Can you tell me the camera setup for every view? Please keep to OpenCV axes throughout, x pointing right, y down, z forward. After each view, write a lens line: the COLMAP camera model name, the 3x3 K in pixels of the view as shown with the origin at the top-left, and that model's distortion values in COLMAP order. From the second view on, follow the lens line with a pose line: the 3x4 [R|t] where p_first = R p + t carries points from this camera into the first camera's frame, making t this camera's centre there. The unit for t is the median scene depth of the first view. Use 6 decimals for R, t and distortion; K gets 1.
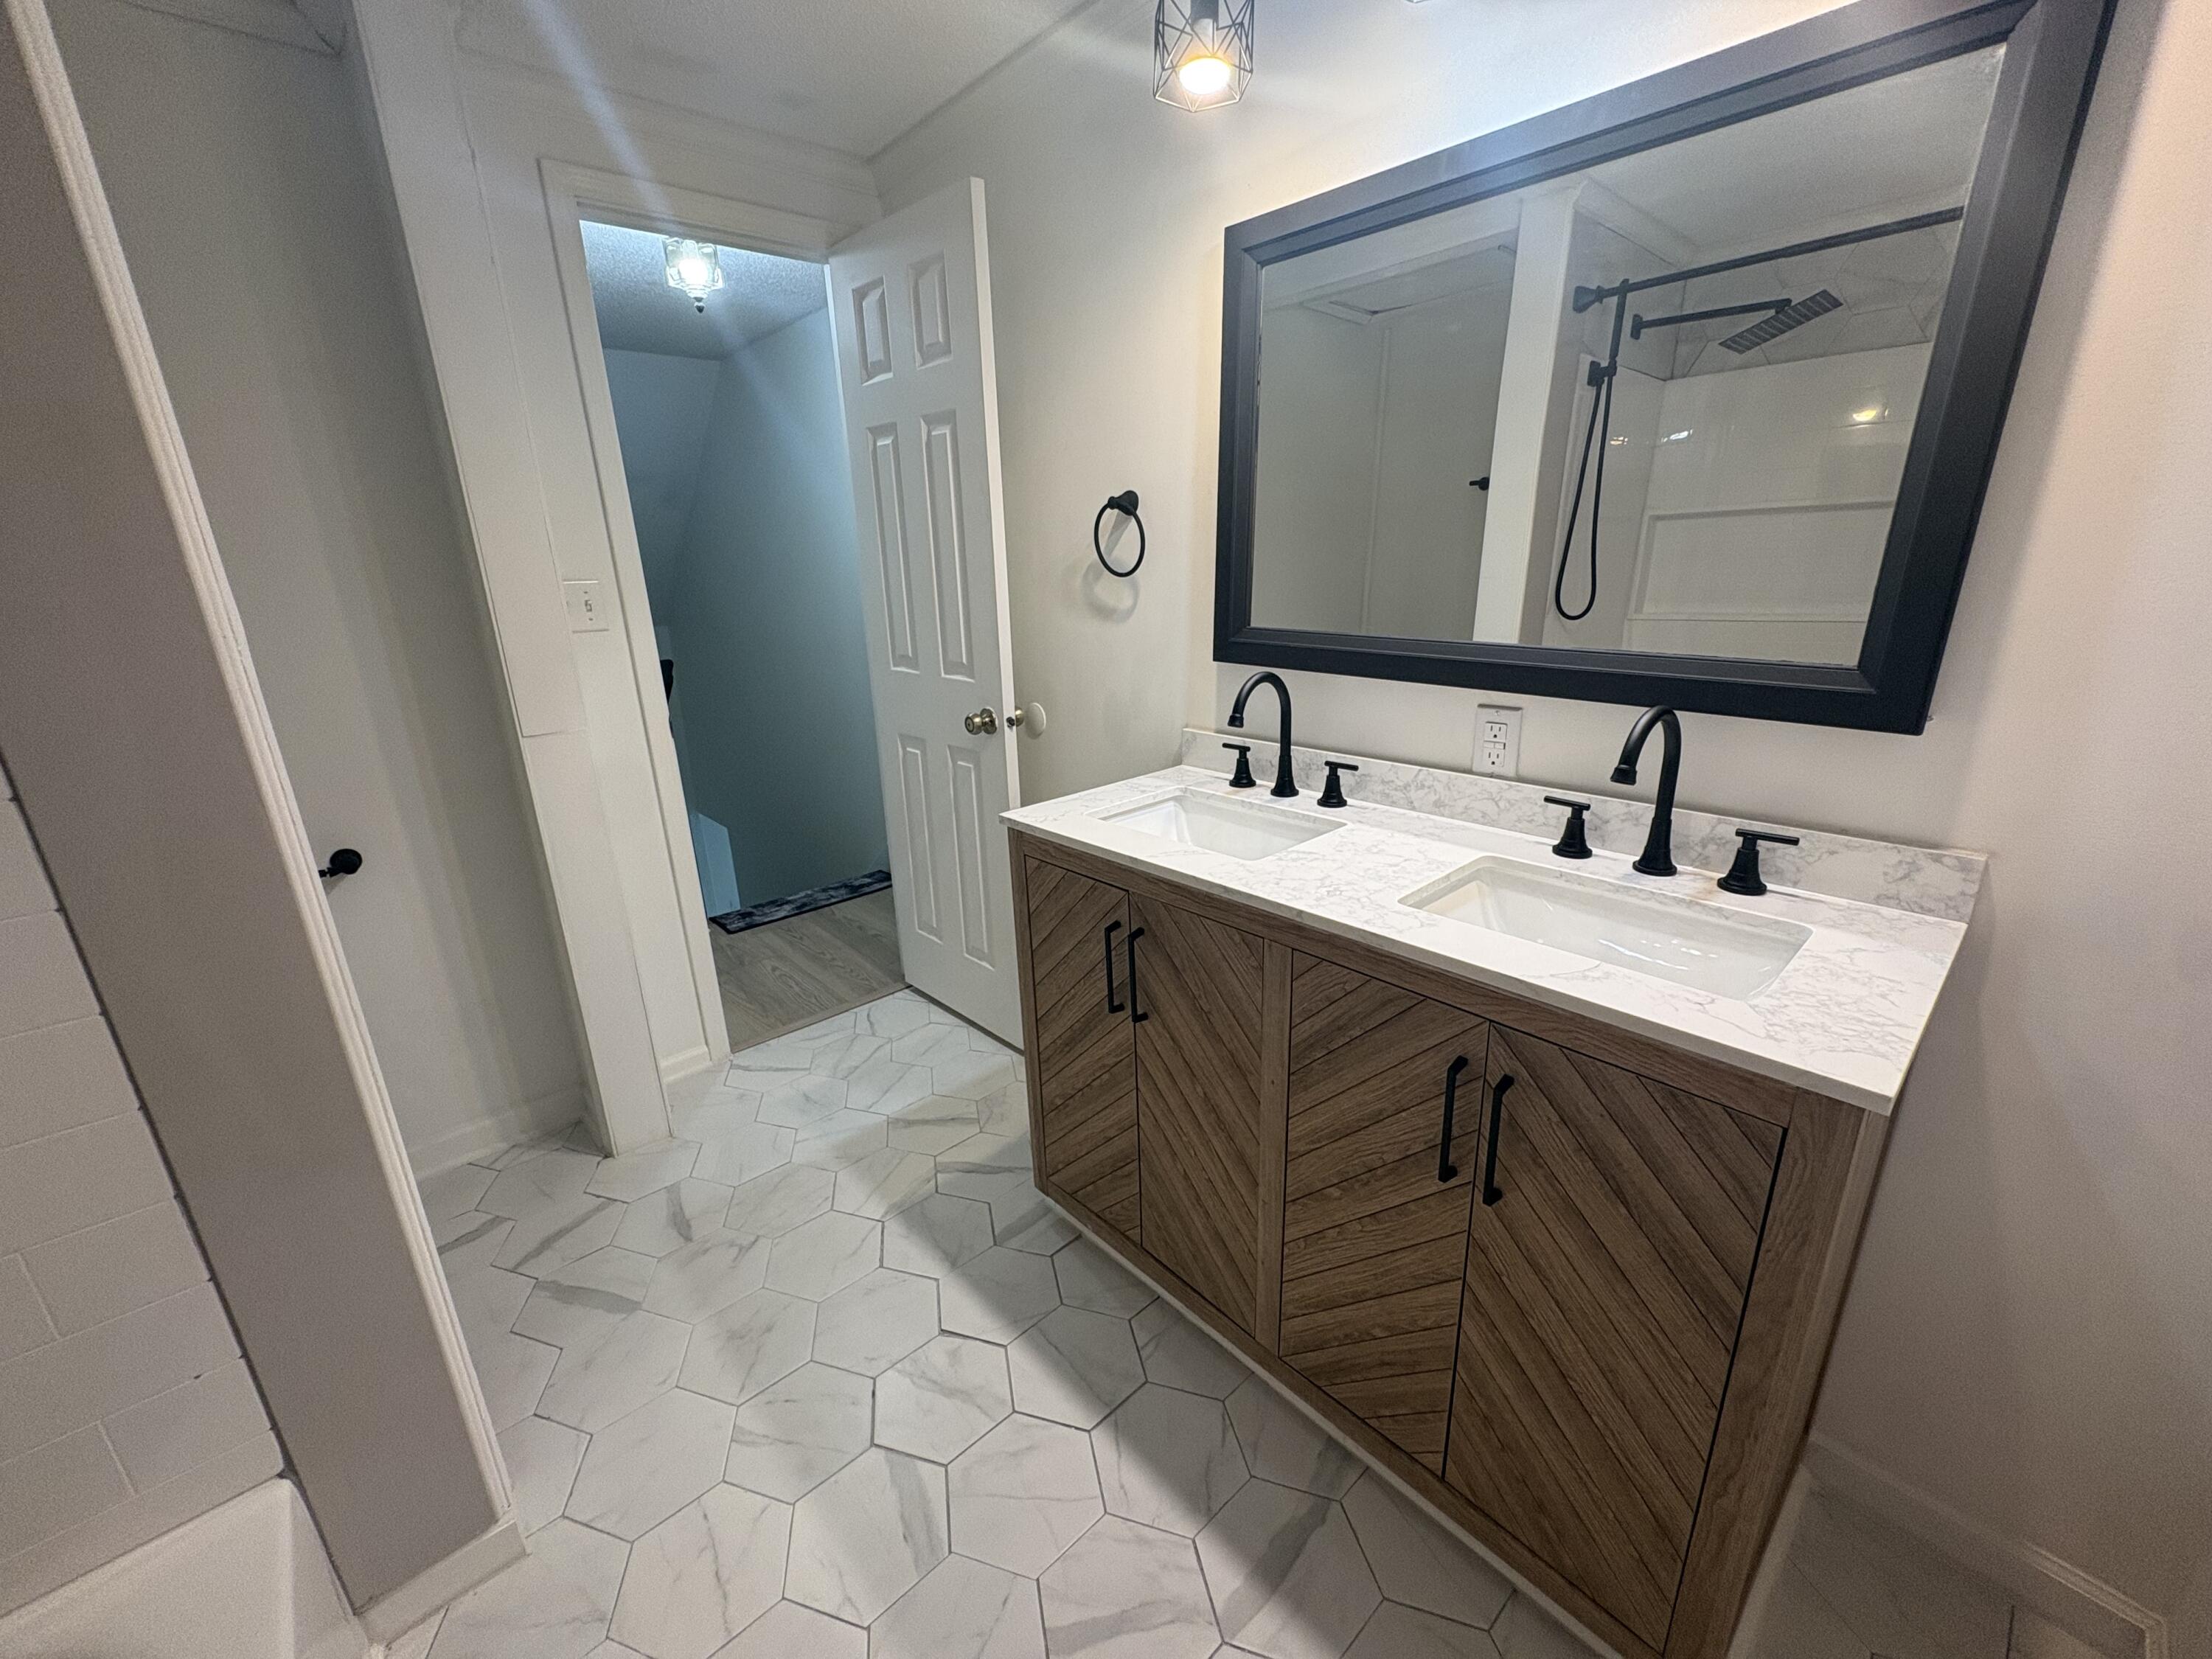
lens RADIAL K [[882.0, 0, 1114.0], [0, 882.0, 834.6], [0, 0, 1]] dist [-0.003390, 0.000884]
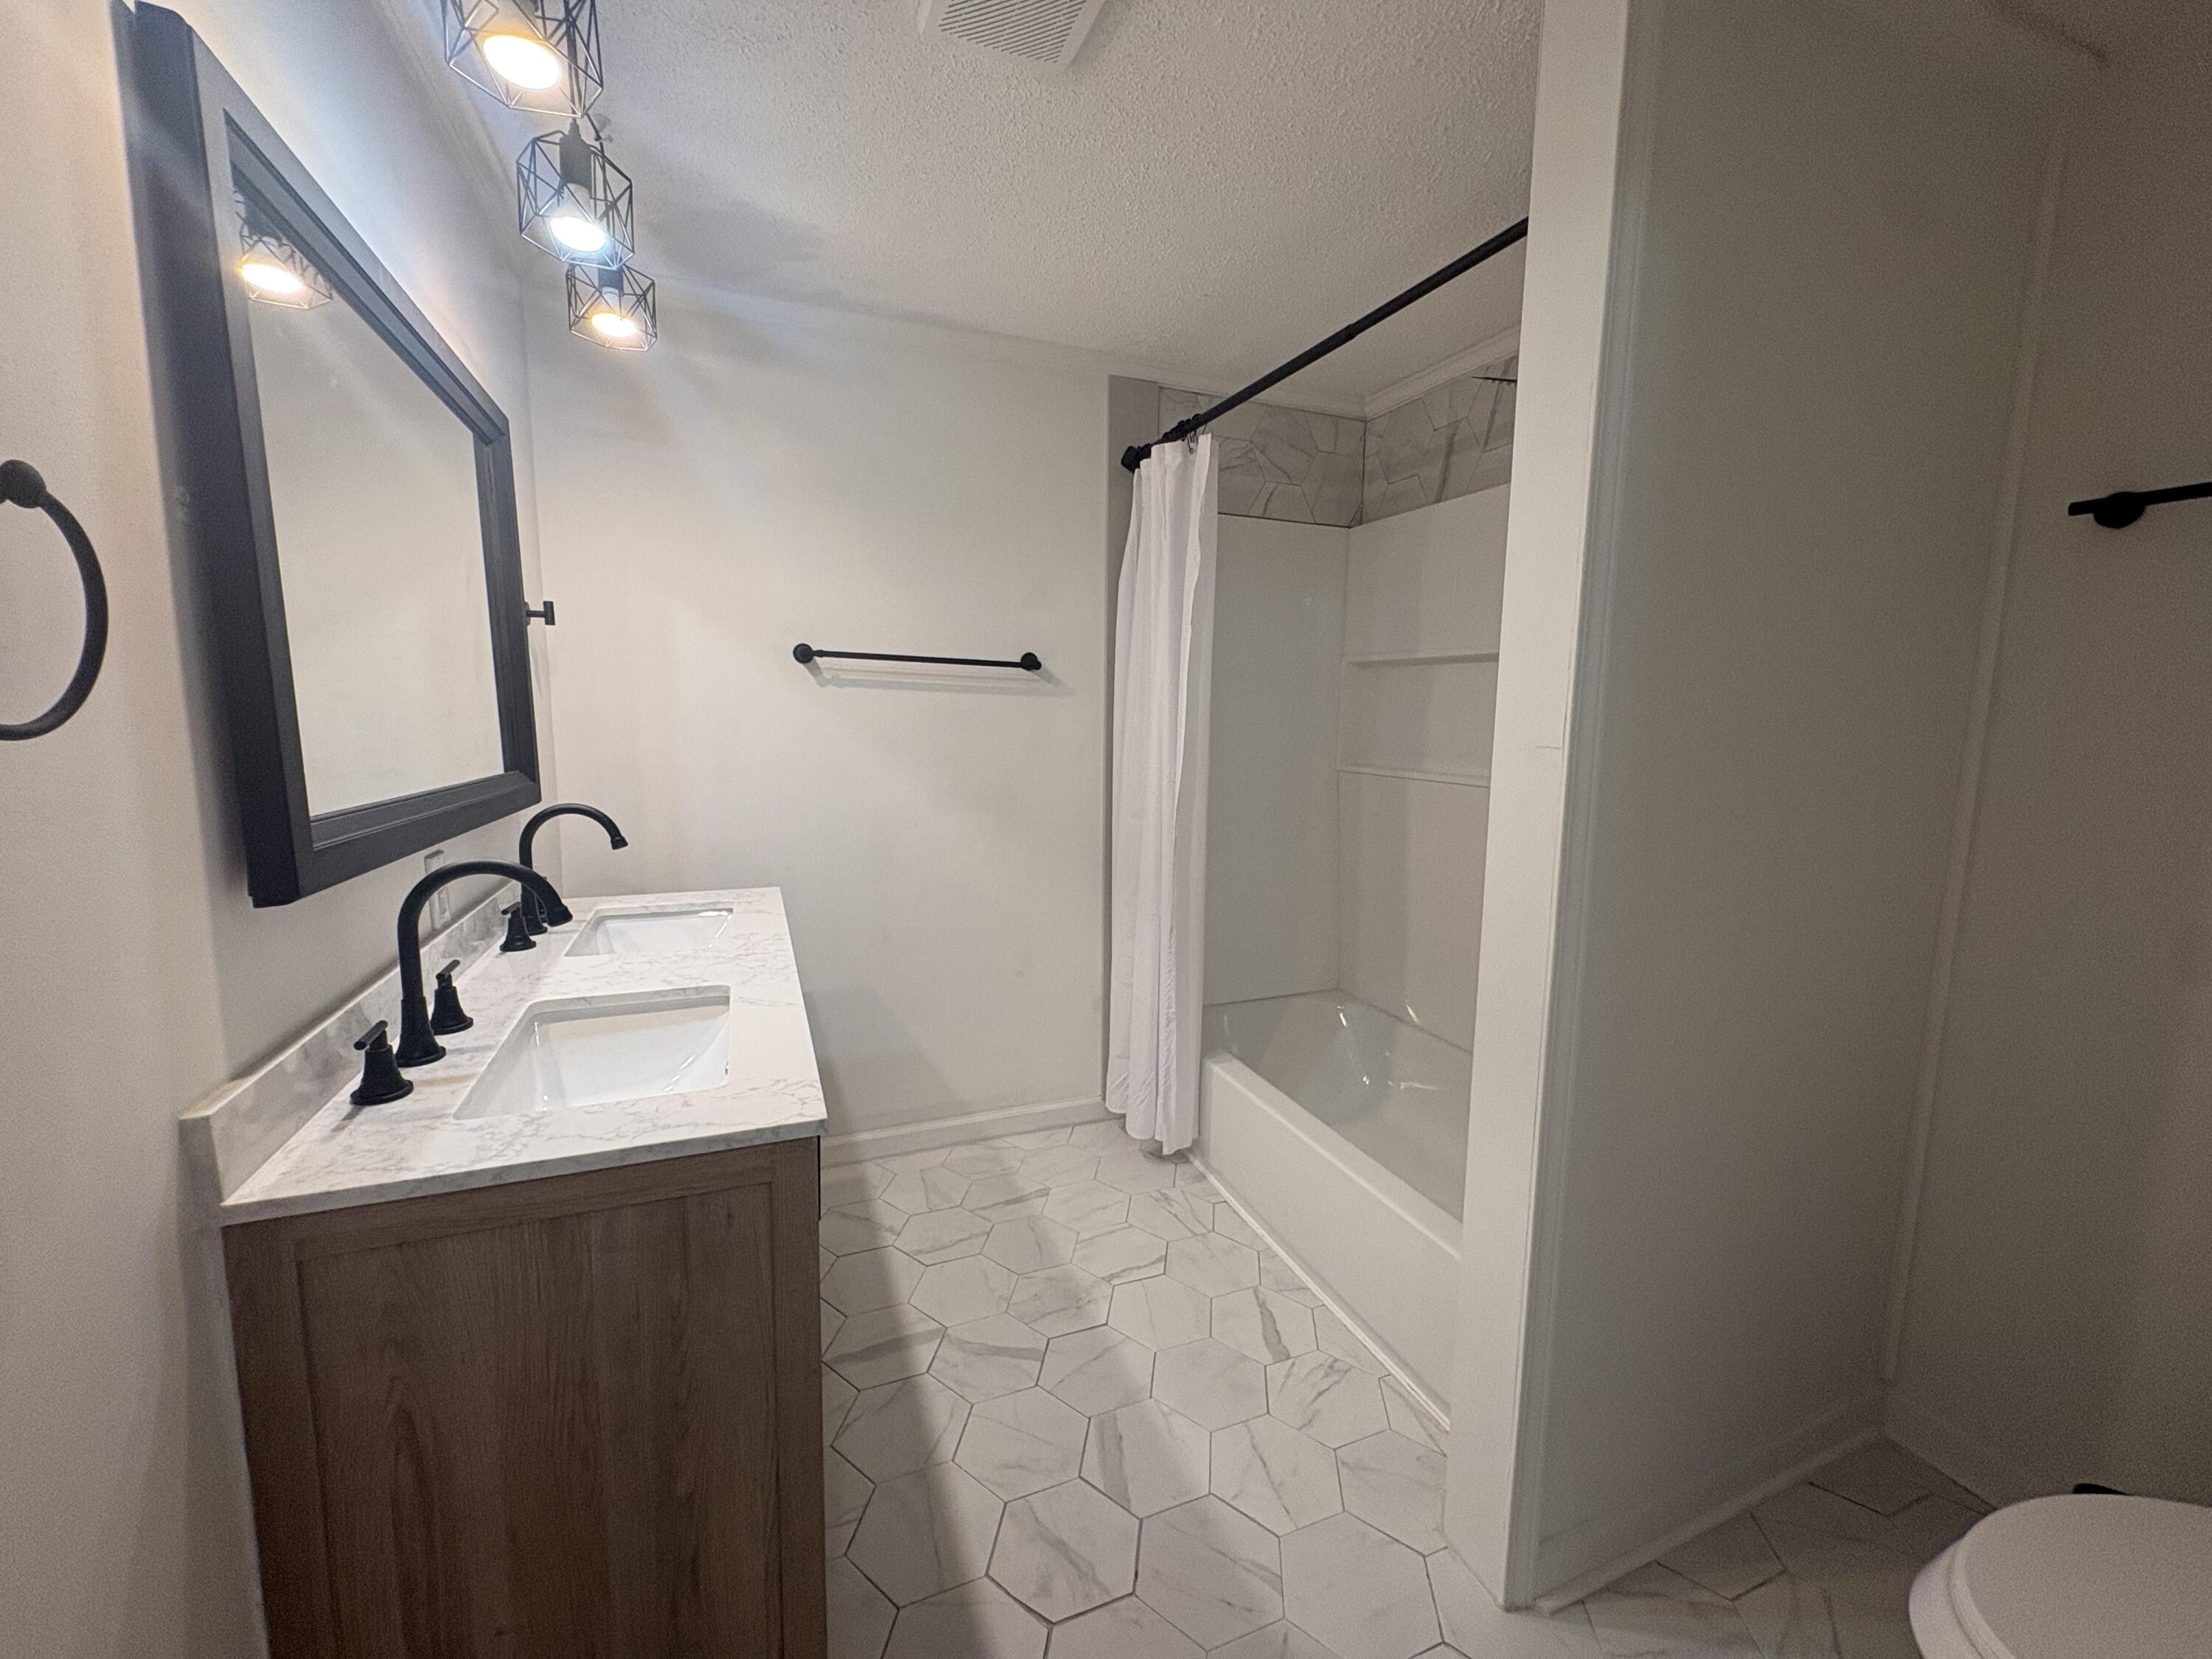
lens RADIAL K [[882.0, 0, 1104.0], [0, 882.0, 823.1], [0, 0, 1]] dist [-0.003390, 0.000884]
pose [[-0.937704, -0.025147, 0.346523, -0.626703], [0.120773, 0.911585, 0.392971, -0.508808], [-0.325768, 0.410341, -0.851760, 1.711220]]
